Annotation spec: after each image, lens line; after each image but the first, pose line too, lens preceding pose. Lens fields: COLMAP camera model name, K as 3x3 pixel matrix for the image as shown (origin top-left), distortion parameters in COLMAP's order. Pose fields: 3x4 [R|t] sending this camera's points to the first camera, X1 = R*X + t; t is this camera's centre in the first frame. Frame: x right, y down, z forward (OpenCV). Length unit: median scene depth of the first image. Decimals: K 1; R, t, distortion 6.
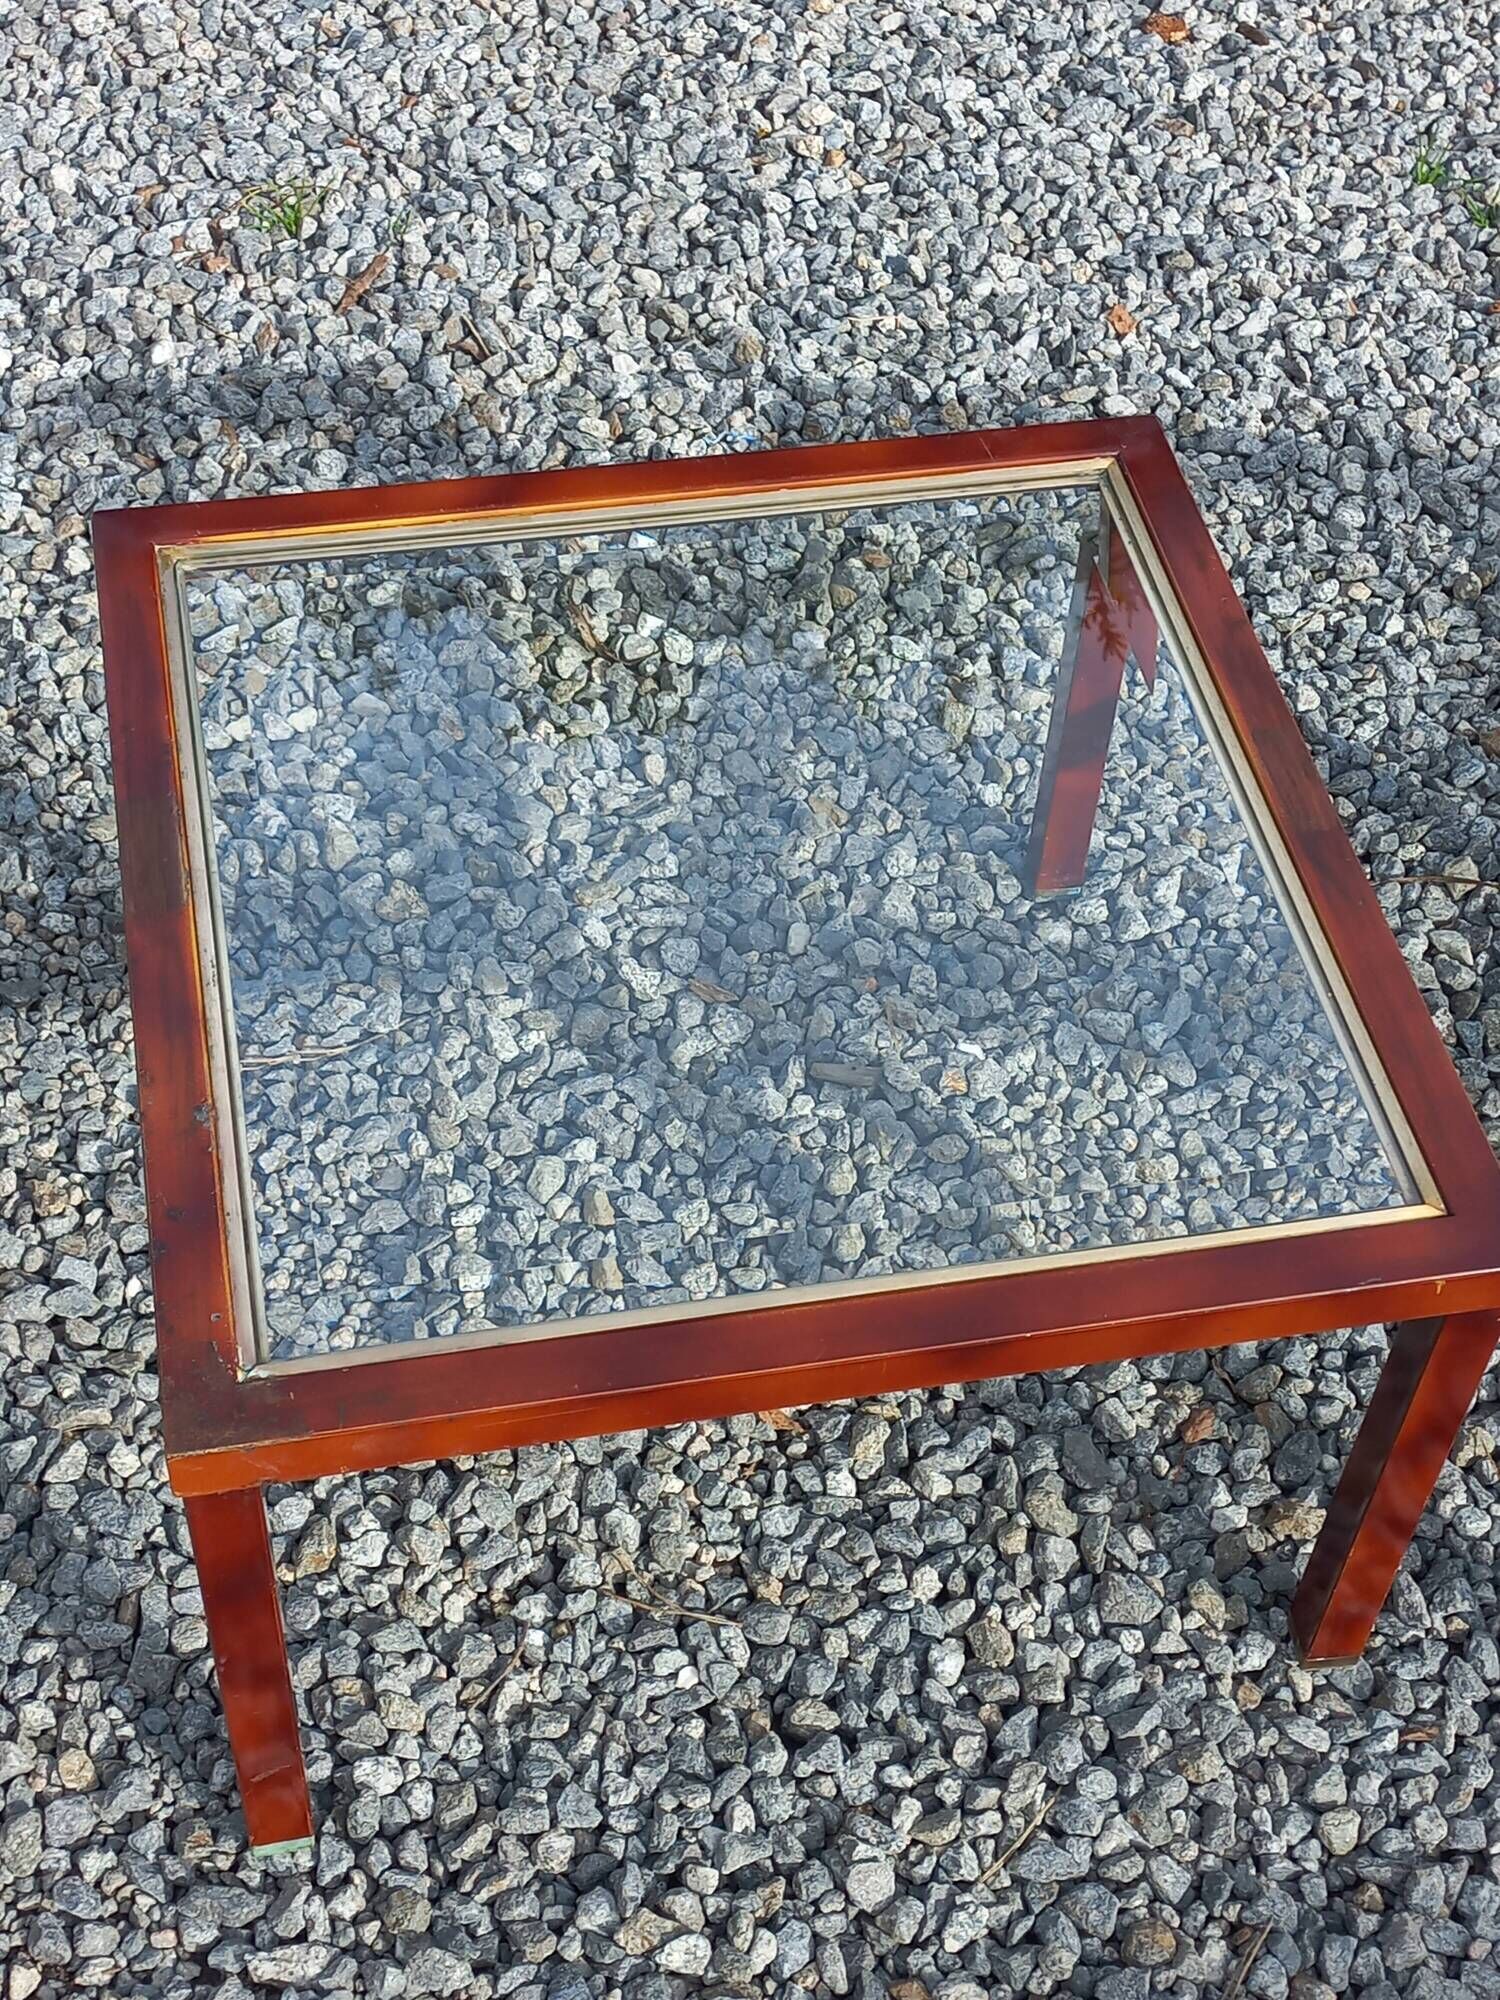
lens RADIAL K [[2848.1, 0, 751.6], [0, 2848.1, 985.6], [0, 0, 1]] dist [0.079646, 0.000000]
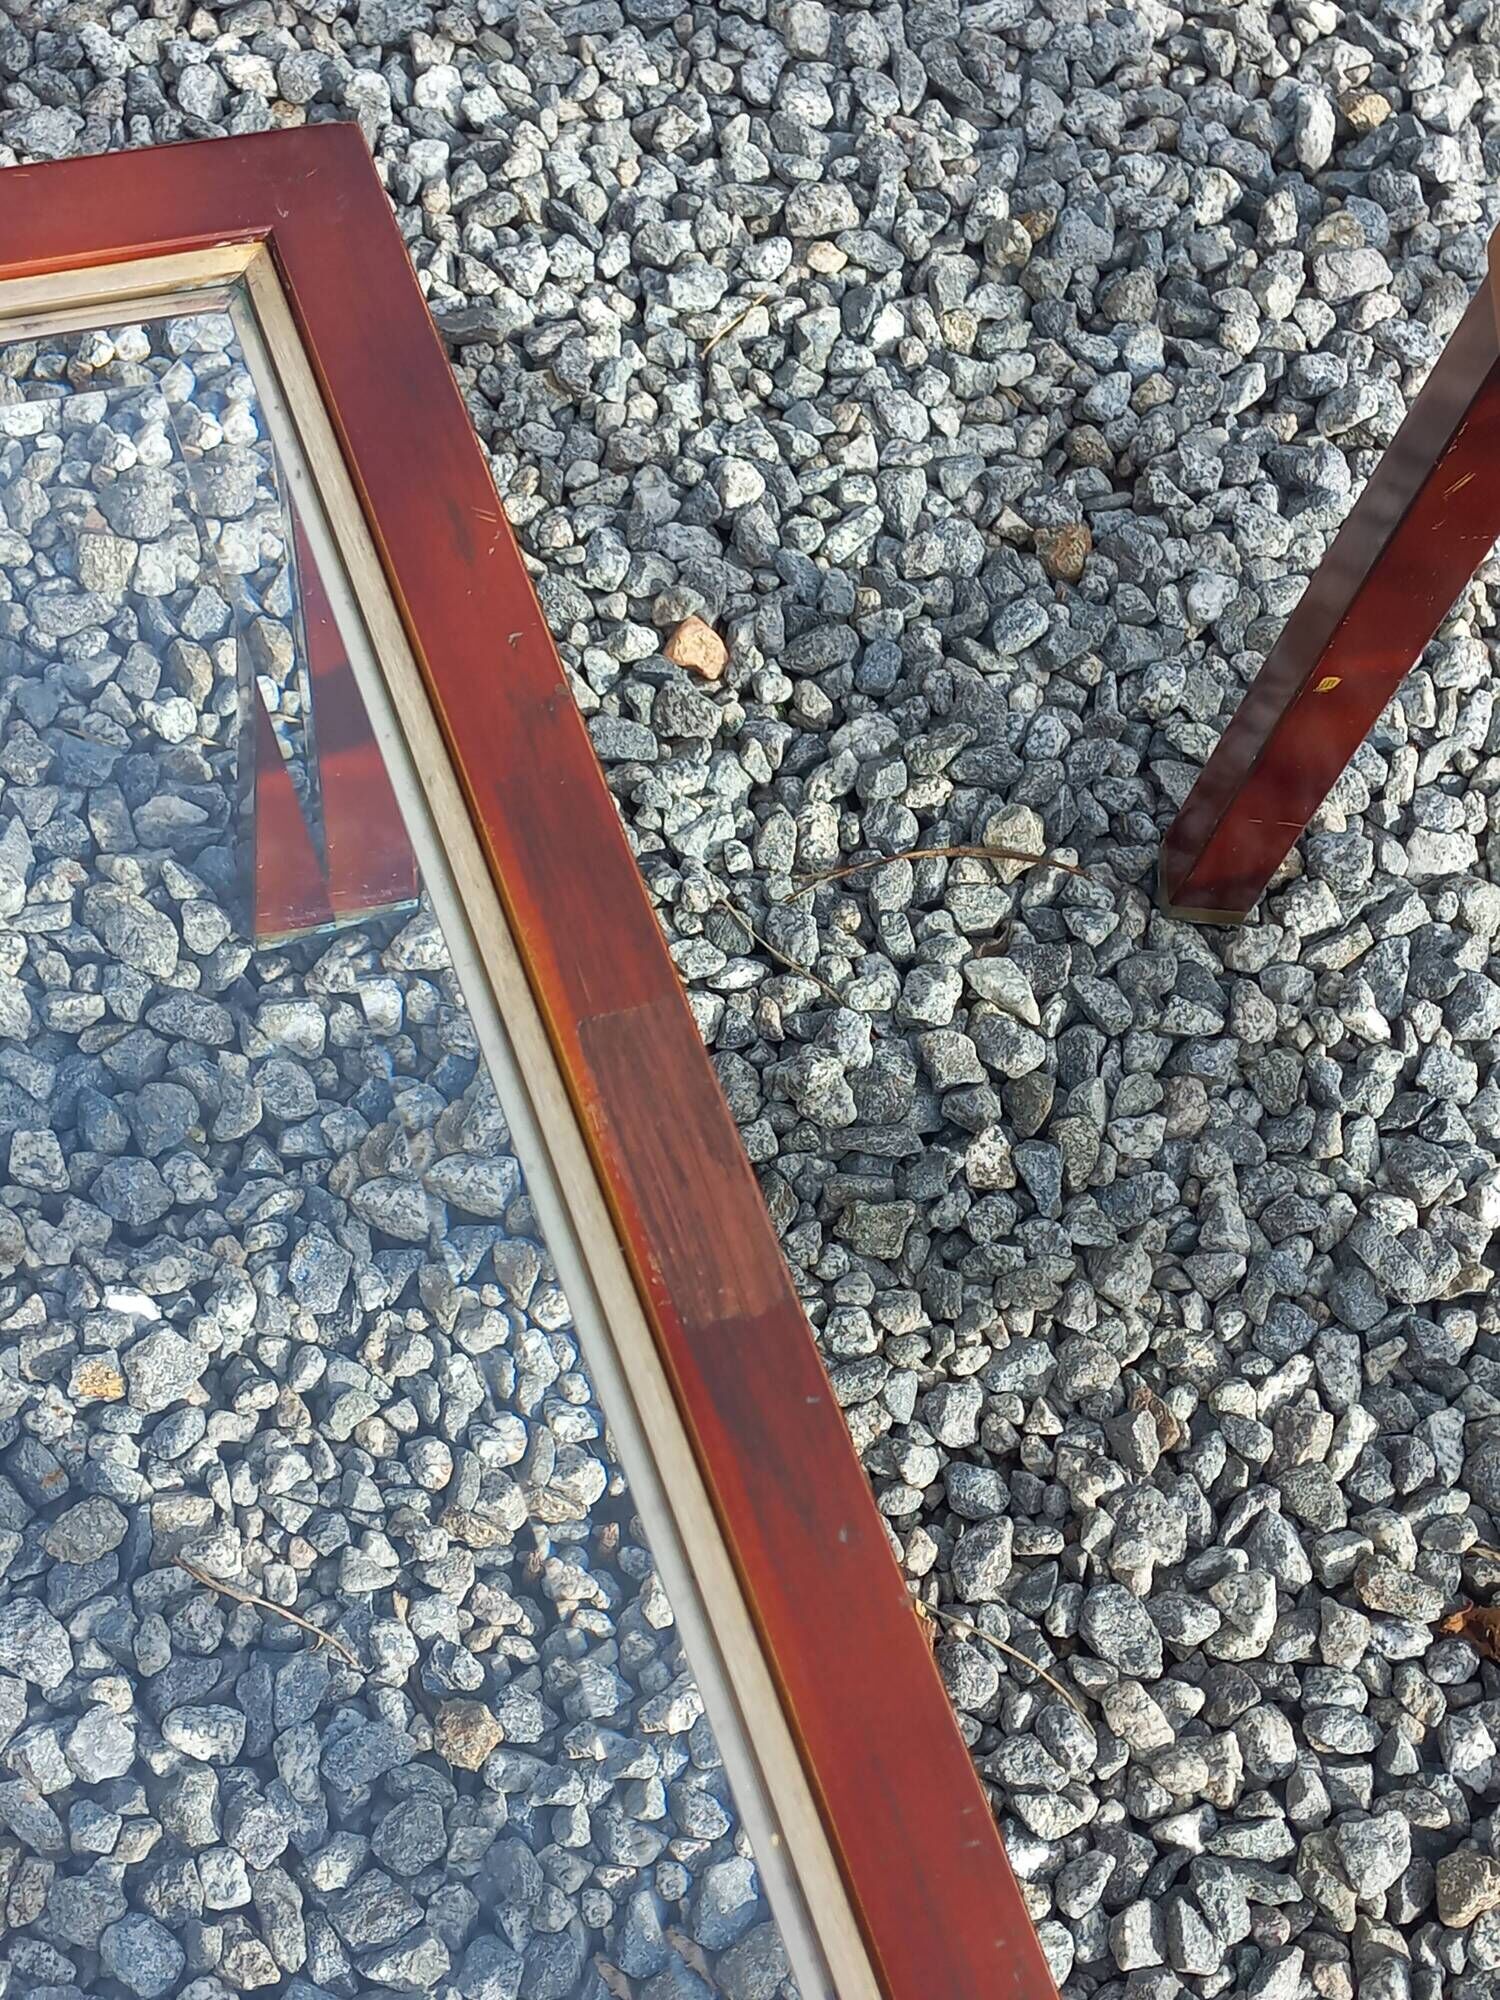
lens RADIAL K [[2848.1, 0, 753.2], [0, 2848.1, 1004.6], [0, 0, 1]] dist [0.079646, 0.000000]
pose [[0.983507, -0.076500, 0.163895, 0.108634], [0.034156, 0.968400, 0.247054, -0.159068], [-0.177615, -0.237381, 0.955041, 0.493039]]
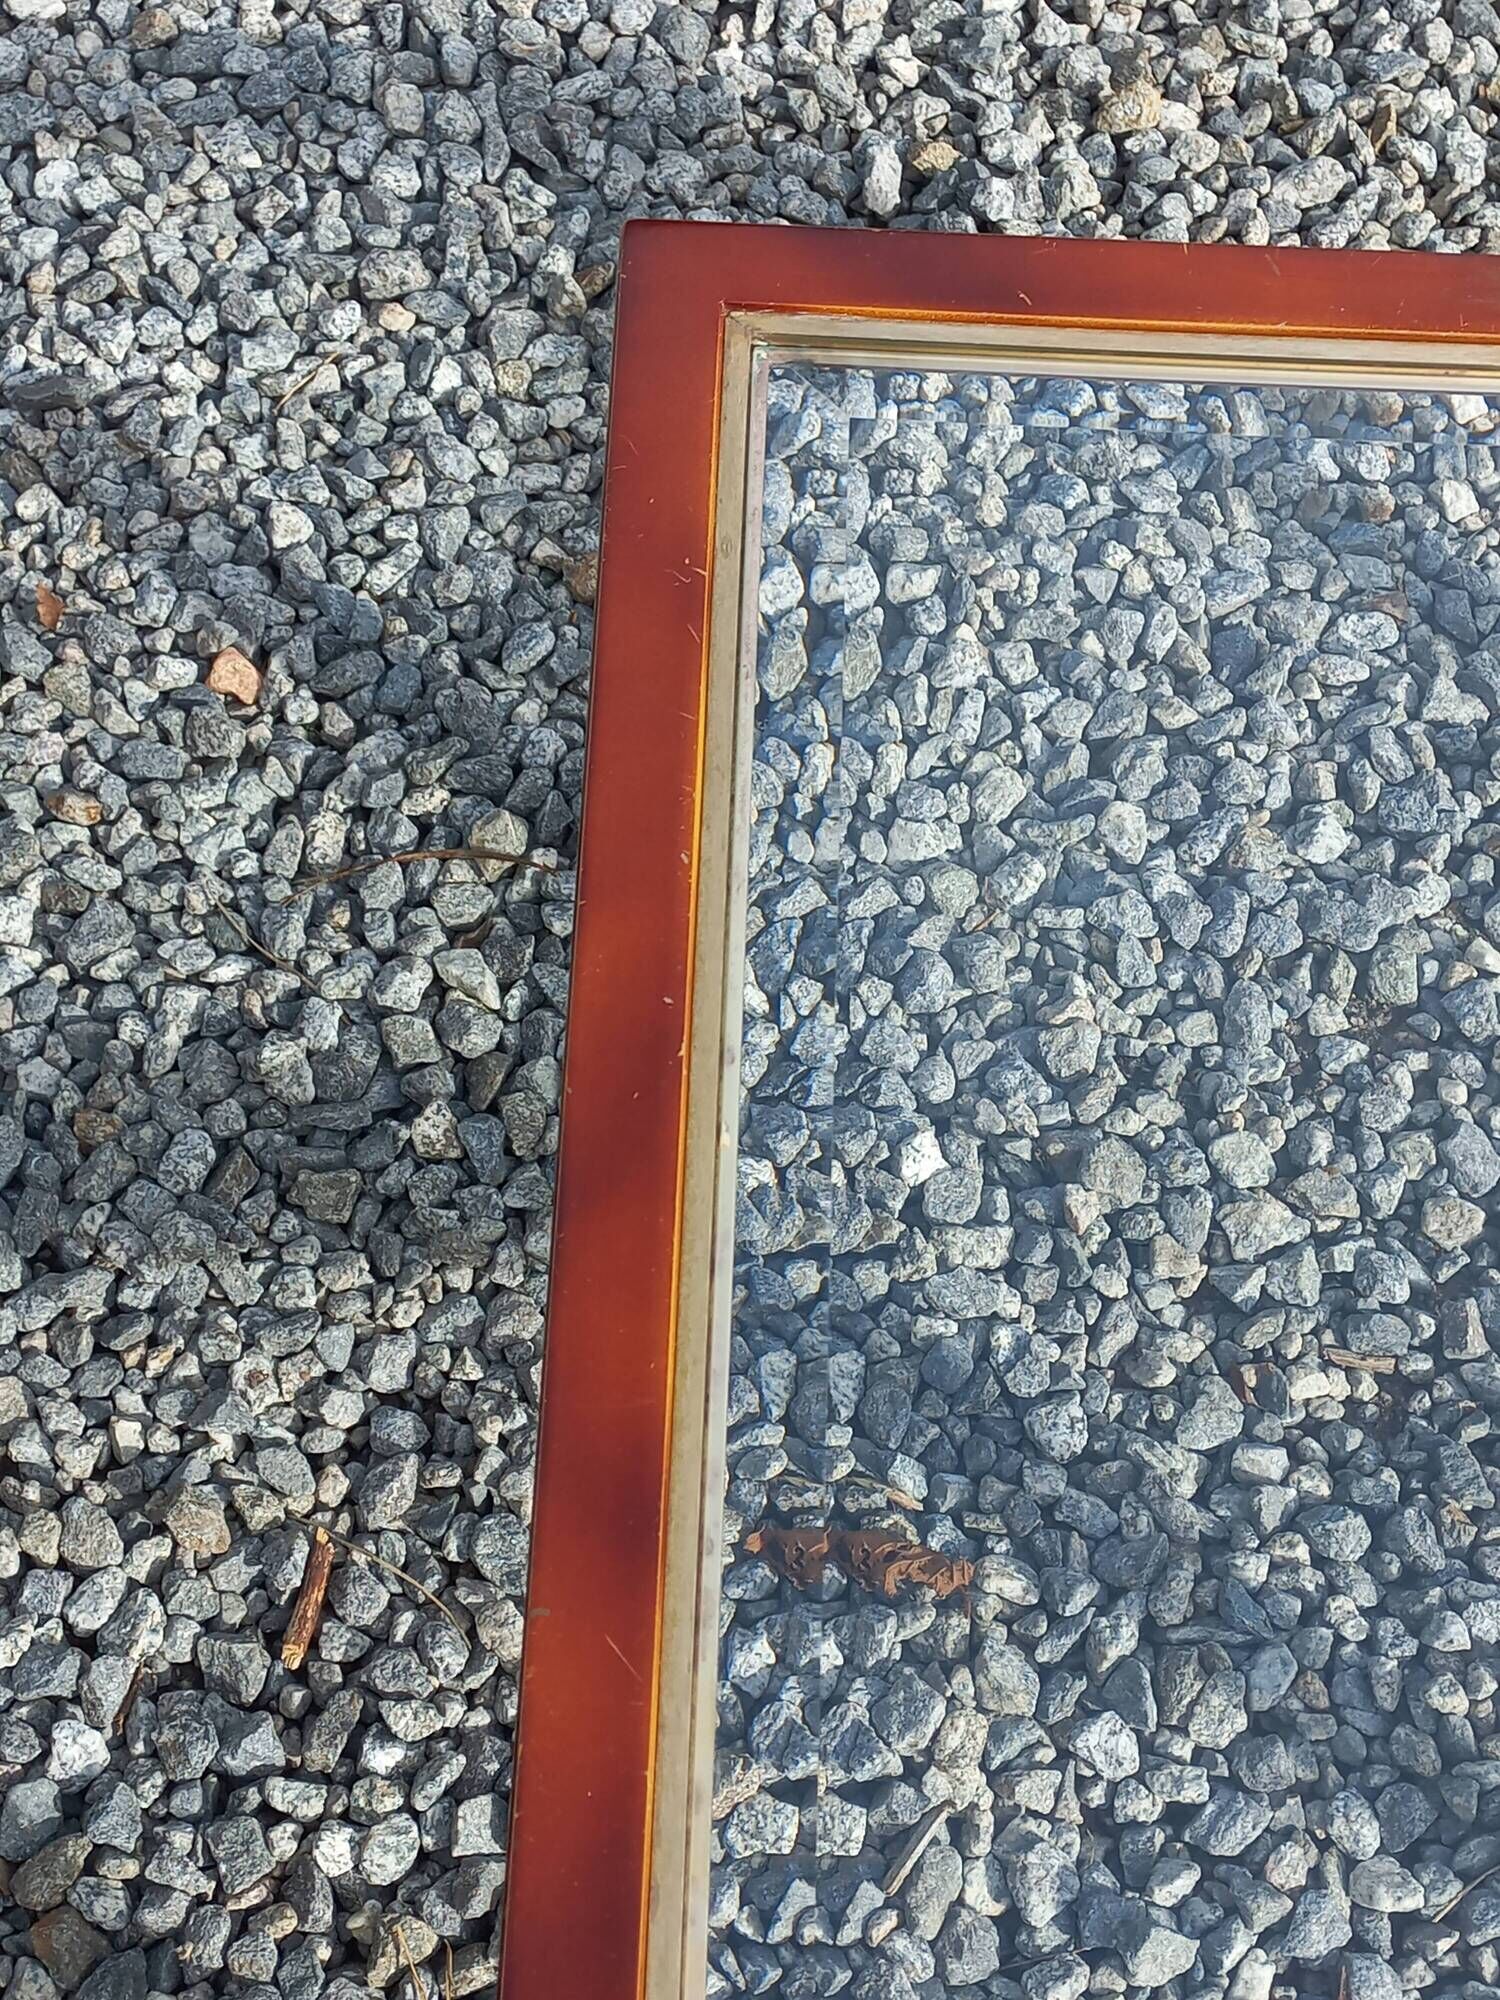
lens RADIAL K [[2848.1, 0, 767.7], [0, 2848.1, 1014.8], [0, 0, 1]] dist [0.079646, 0.000000]
pose [[0.994161, -0.095504, 0.050231, 0.290766], [0.082149, 0.971675, 0.221582, -0.143362], [-0.069970, -0.216162, 0.973847, 0.414778]]
